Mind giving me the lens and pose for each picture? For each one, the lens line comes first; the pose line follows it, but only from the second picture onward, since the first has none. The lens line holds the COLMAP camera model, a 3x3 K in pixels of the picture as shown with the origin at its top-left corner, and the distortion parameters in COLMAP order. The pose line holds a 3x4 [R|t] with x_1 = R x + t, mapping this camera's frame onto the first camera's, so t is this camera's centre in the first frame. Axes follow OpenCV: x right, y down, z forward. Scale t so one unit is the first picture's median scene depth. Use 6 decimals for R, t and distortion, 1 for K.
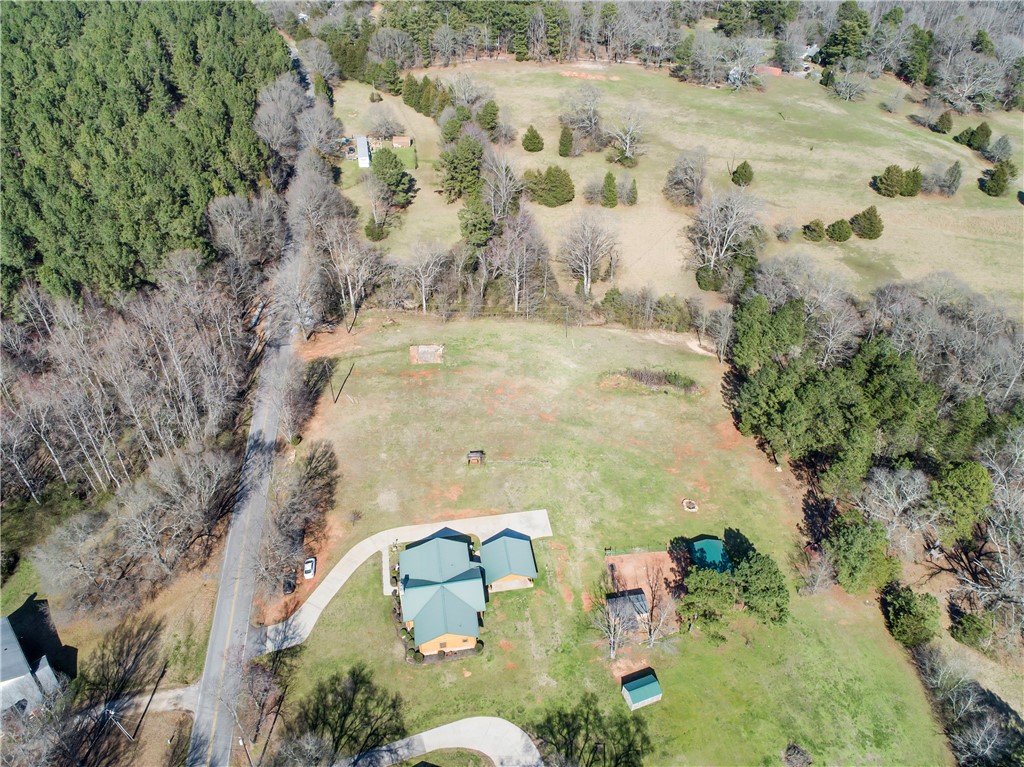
lens RADIAL K [[790.2, 0, 512.2], [0, 790.2, 369.8], [0, 0, 1]] dist [-0.023925, 0.007775]
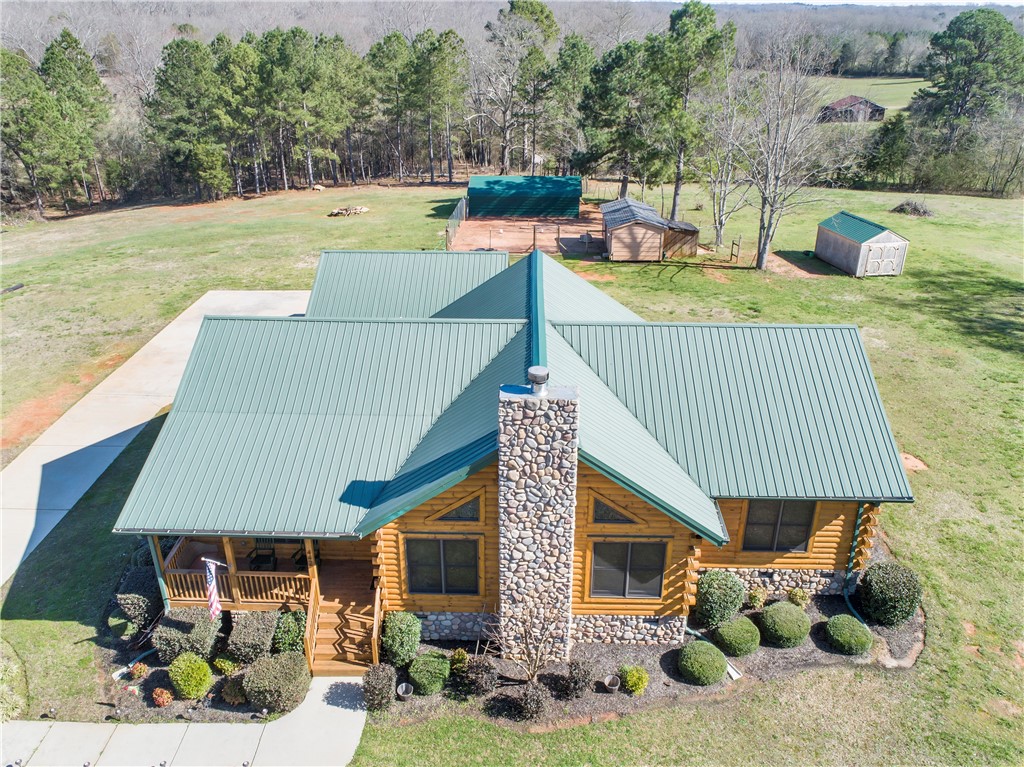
lens RADIAL K [[795.6, 0, 513.6], [0, 795.6, 369.6], [0, 0, 1]] dist [-0.019789, 0.003037]
pose [[0.186654, -0.403138, 0.895902, -0.242490], [0.608622, 0.763304, 0.216671, 0.227261], [-0.771194, 0.504823, 0.387832, 0.898190]]
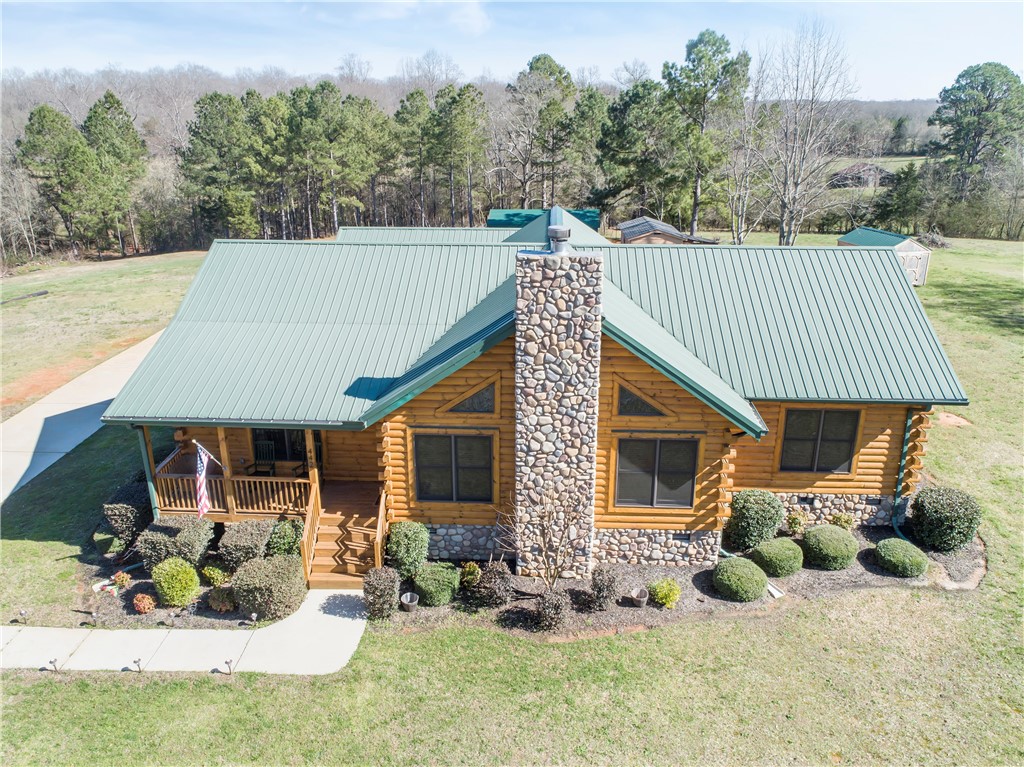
lens RADIAL K [[779.4, 0, 512.6], [0, 779.4, 376.1], [0, 0, 1]] dist [-0.022361, 0.006125]
pose [[0.211343, -0.316180, 0.924859, -0.243361], [0.606822, 0.784228, 0.129435, 0.254385], [-0.766225, 0.533870, 0.357606, 0.919384]]
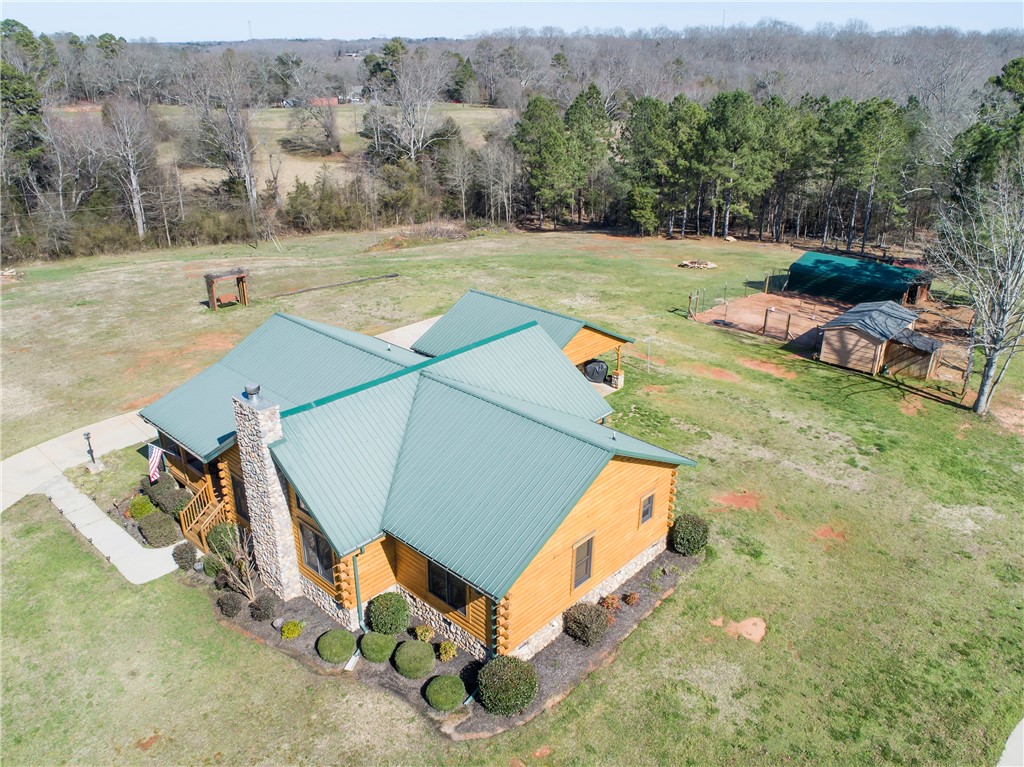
lens RADIAL K [[779.4, 0, 512.6], [0, 779.4, 376.1], [0, 0, 1]] dist [-0.022361, 0.006125]
pose [[0.794850, -0.232480, 0.560505, -0.184053], [0.375785, 0.913844, -0.153866, 0.304188], [-0.476444, 0.332930, 0.813731, 0.769013]]
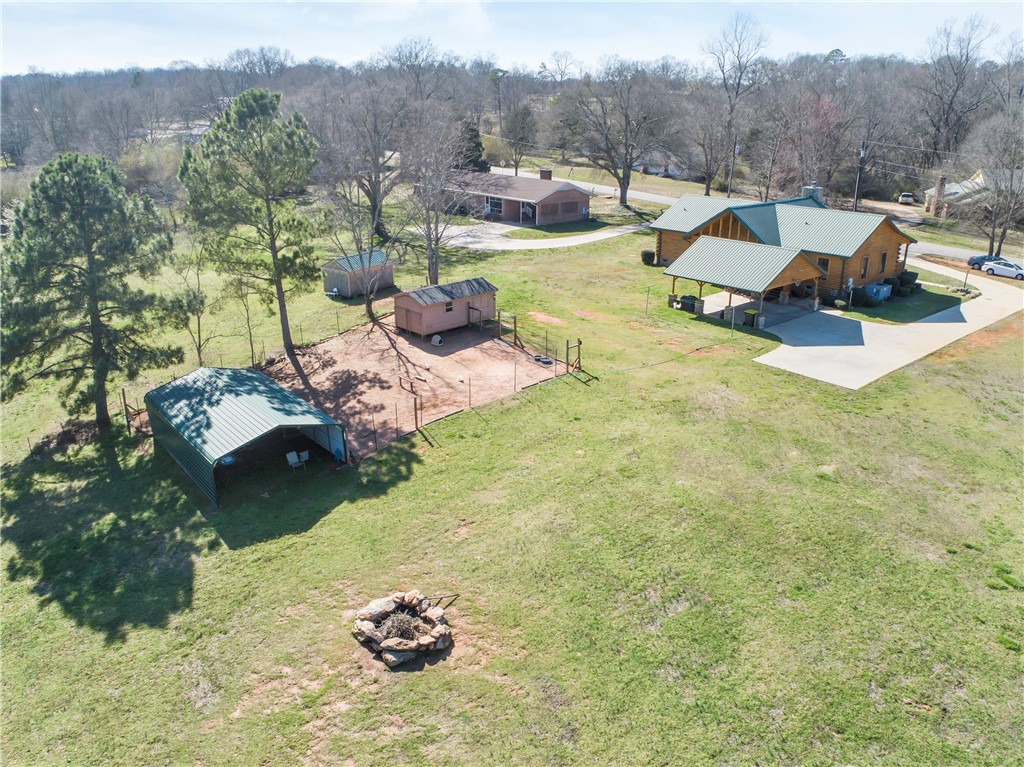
lens RADIAL K [[790.2, 0, 512.2], [0, 790.2, 369.8], [0, 0, 1]] dist [-0.023925, 0.007775]
pose [[-0.845843, 0.175851, -0.503614, 0.320977], [-0.330043, 0.569177, 0.753067, -0.000074], [0.419072, 0.803190, -0.423396, 1.179735]]
